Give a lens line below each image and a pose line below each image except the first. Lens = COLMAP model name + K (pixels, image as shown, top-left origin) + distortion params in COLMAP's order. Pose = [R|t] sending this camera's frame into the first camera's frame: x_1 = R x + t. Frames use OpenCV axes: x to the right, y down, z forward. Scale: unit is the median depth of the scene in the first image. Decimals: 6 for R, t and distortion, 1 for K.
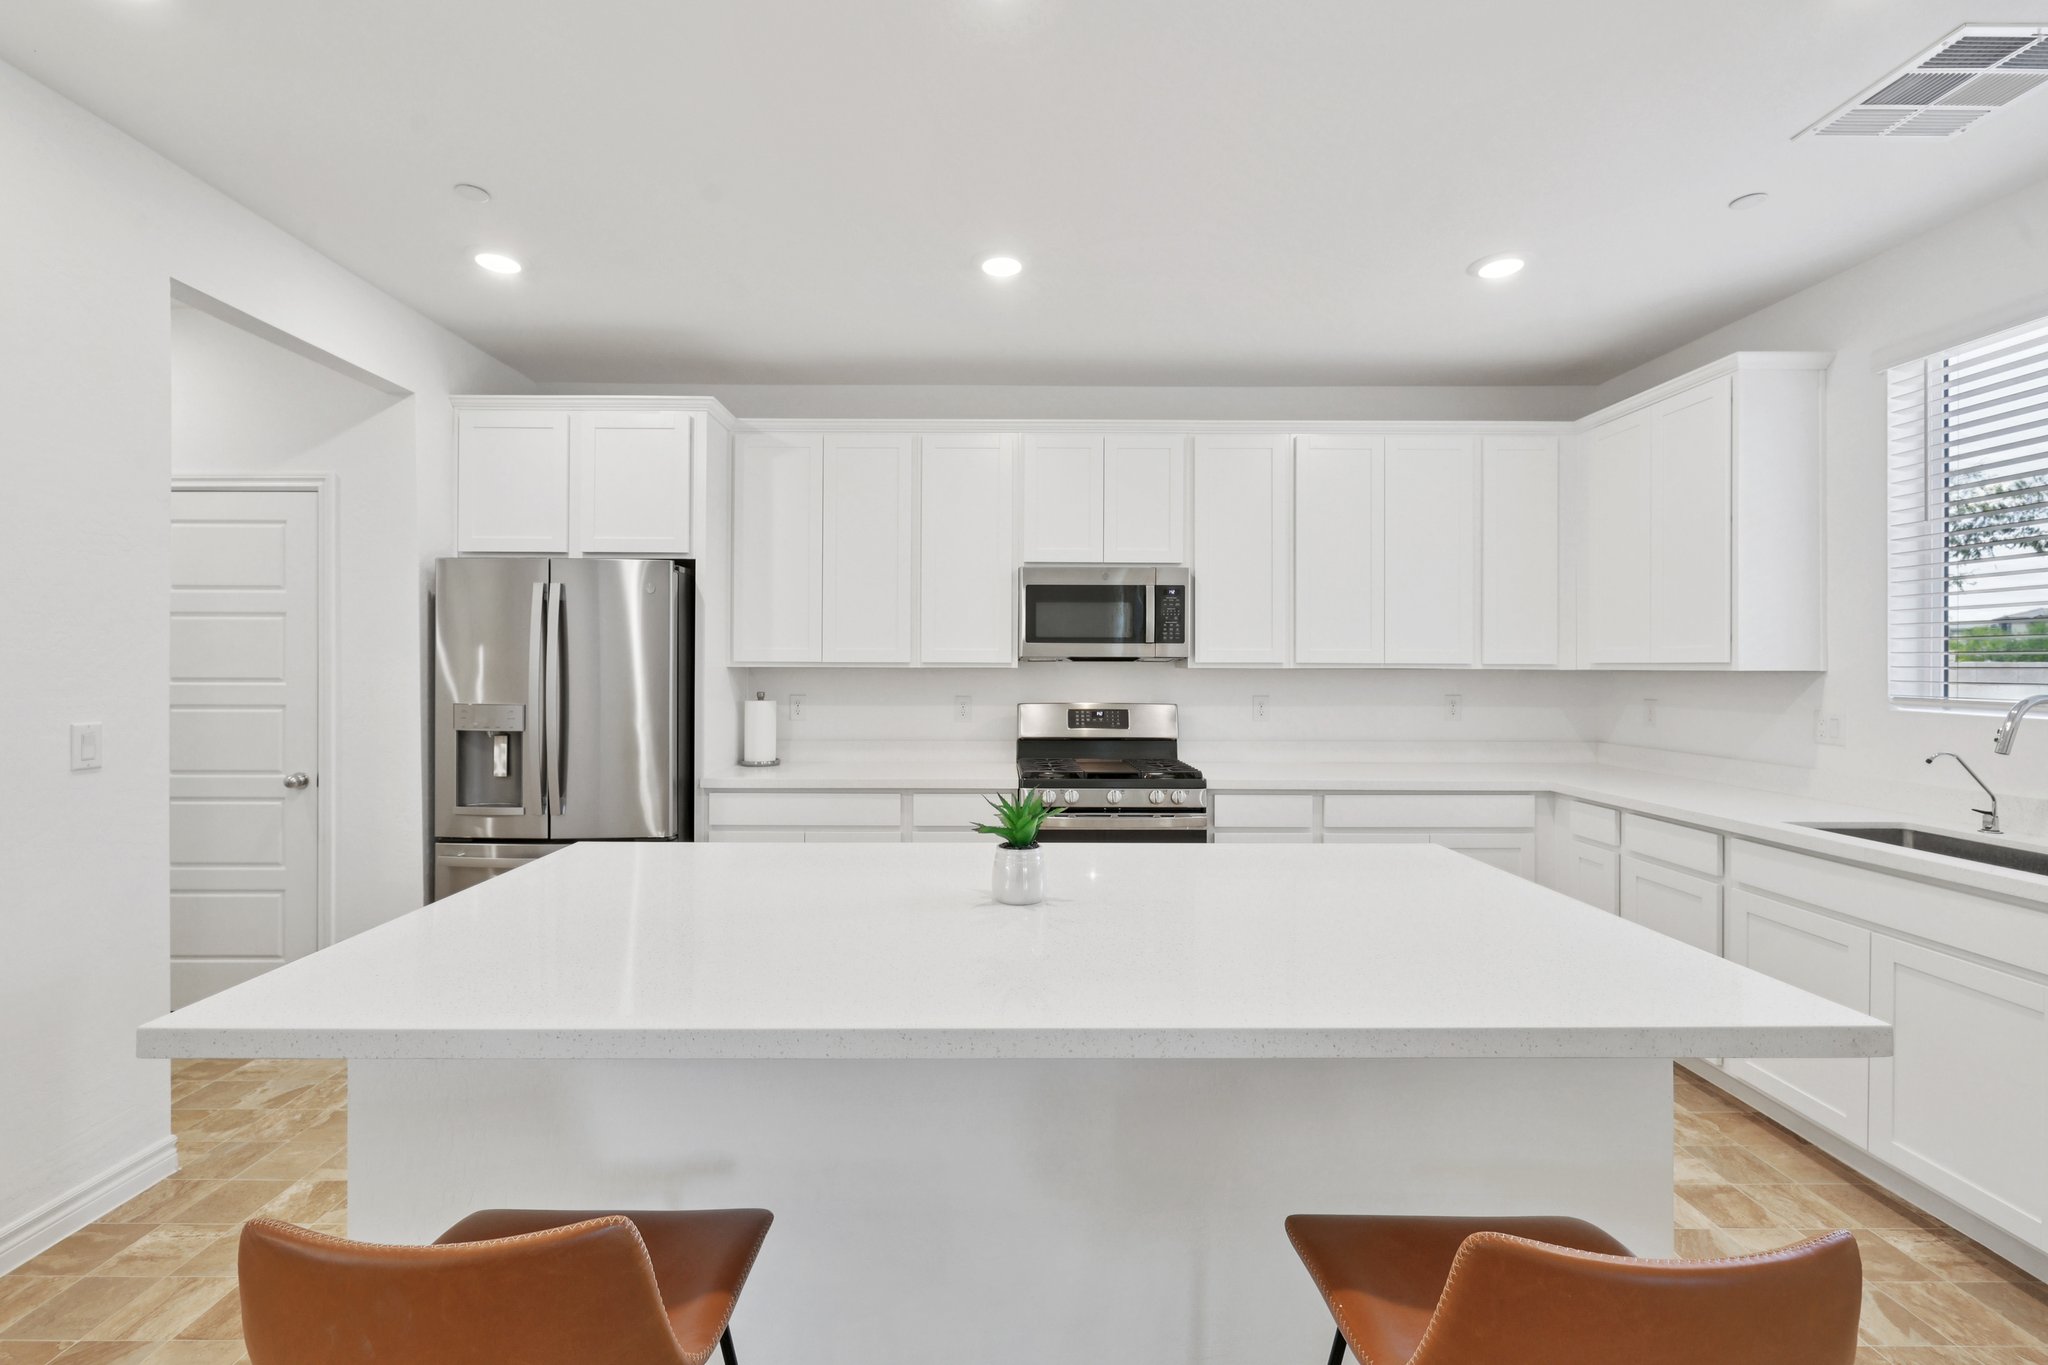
lens RADIAL K [[857.6, 0, 1003.0], [0, 857.6, 666.3], [0, 0, 1]] dist [-0.000673, 0.000222]
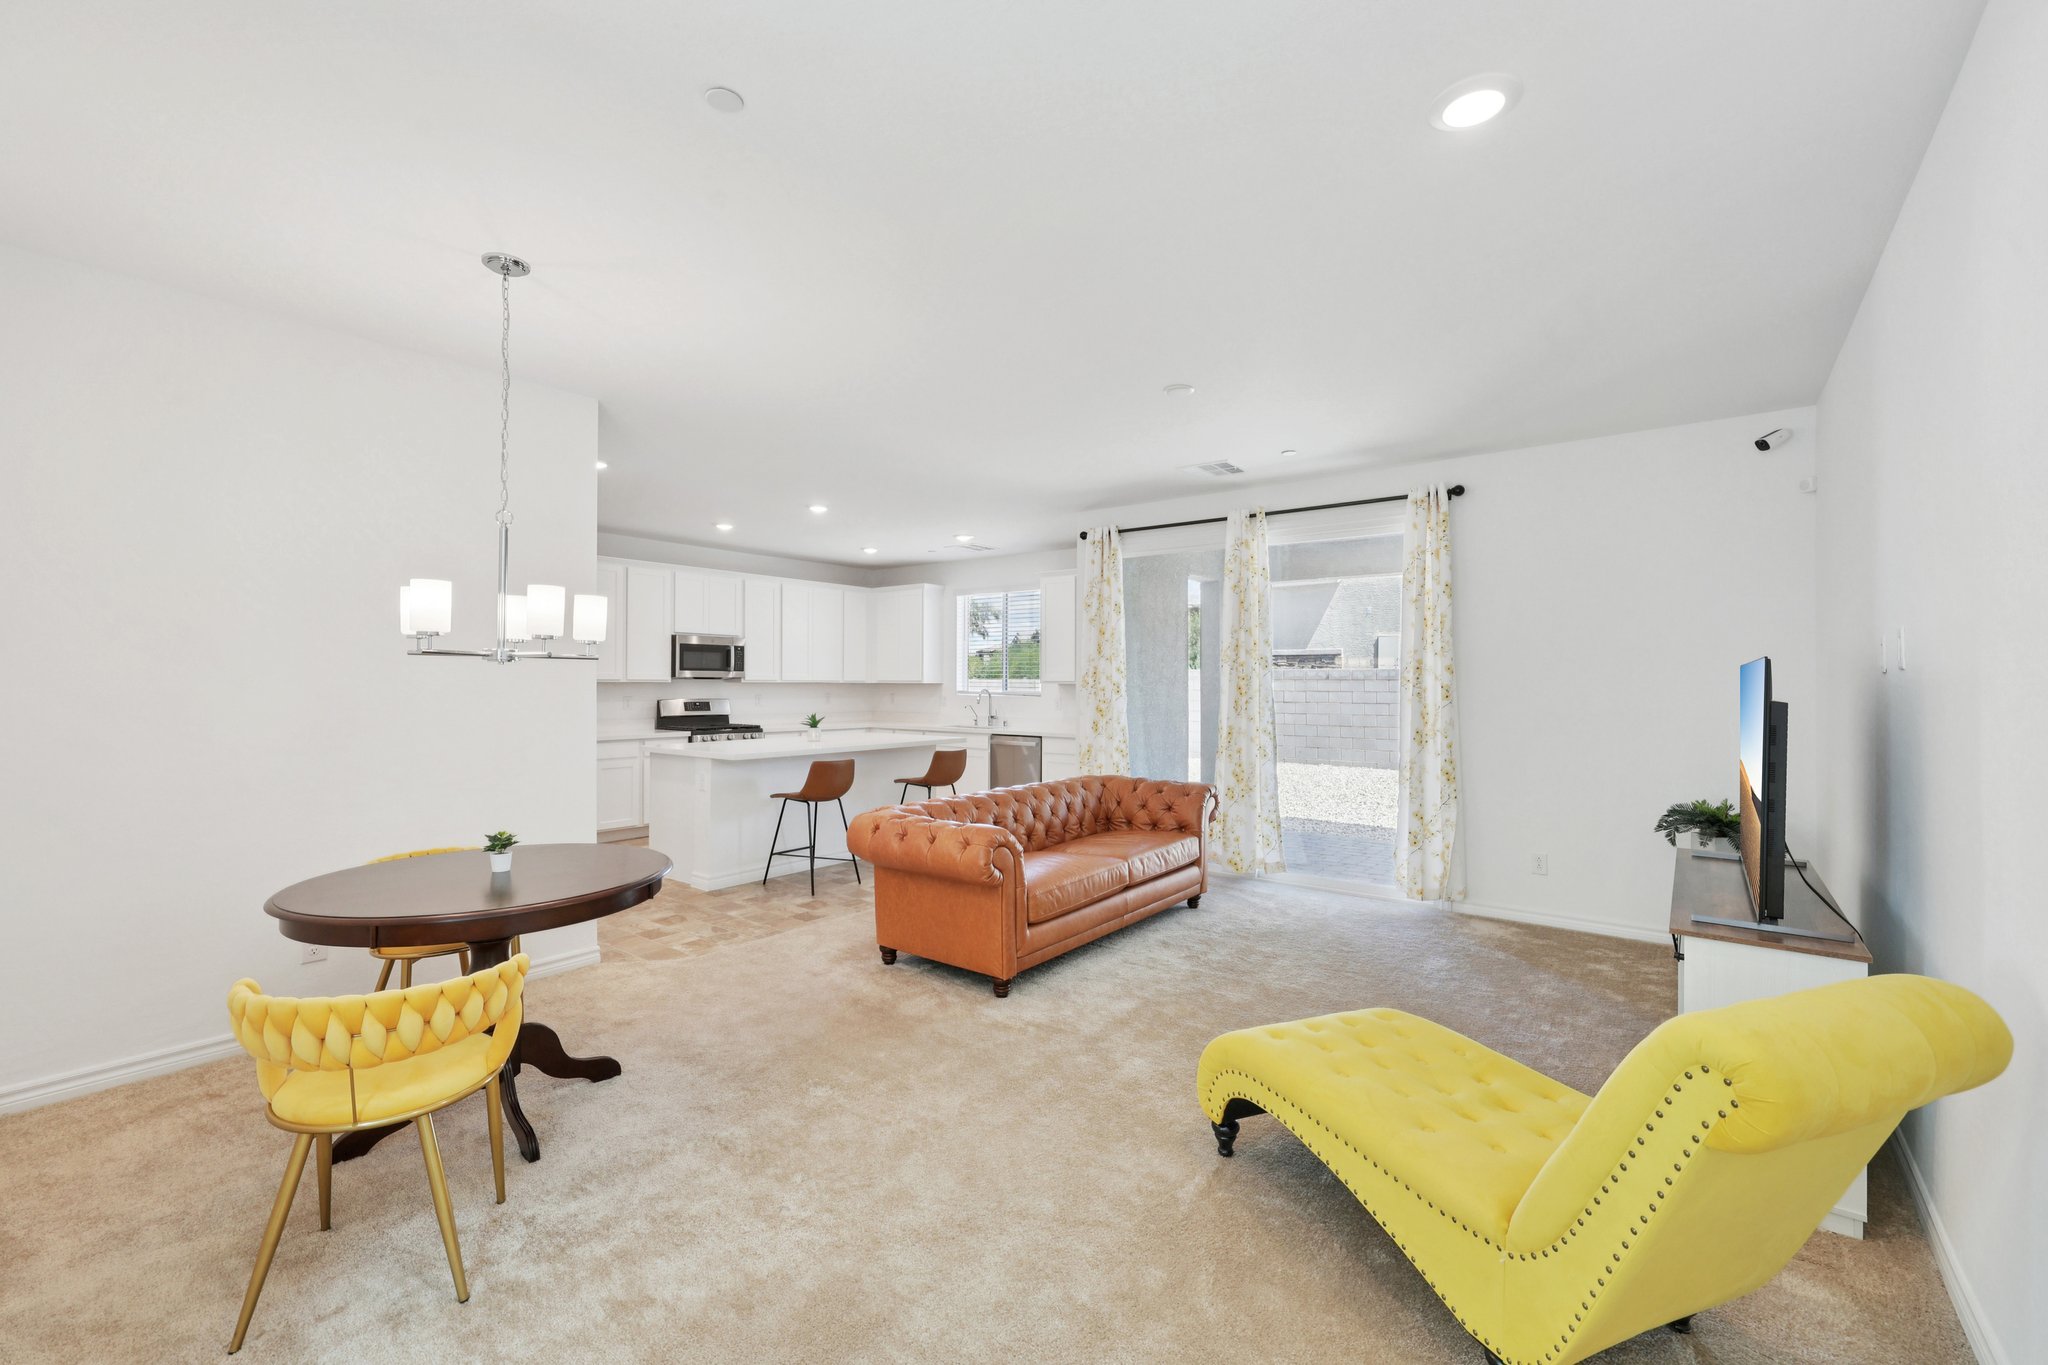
lens RADIAL K [[857.6, 0, 1007.8], [0, 857.6, 675.8], [0, 0, 1]] dist [-0.000673, 0.000222]
pose [[0.626318, 0.006236, 0.779543, -1.125694], [-0.003058, 0.999980, -0.005543, -0.004811], [-0.779562, 0.001088, 0.626324, -0.975135]]
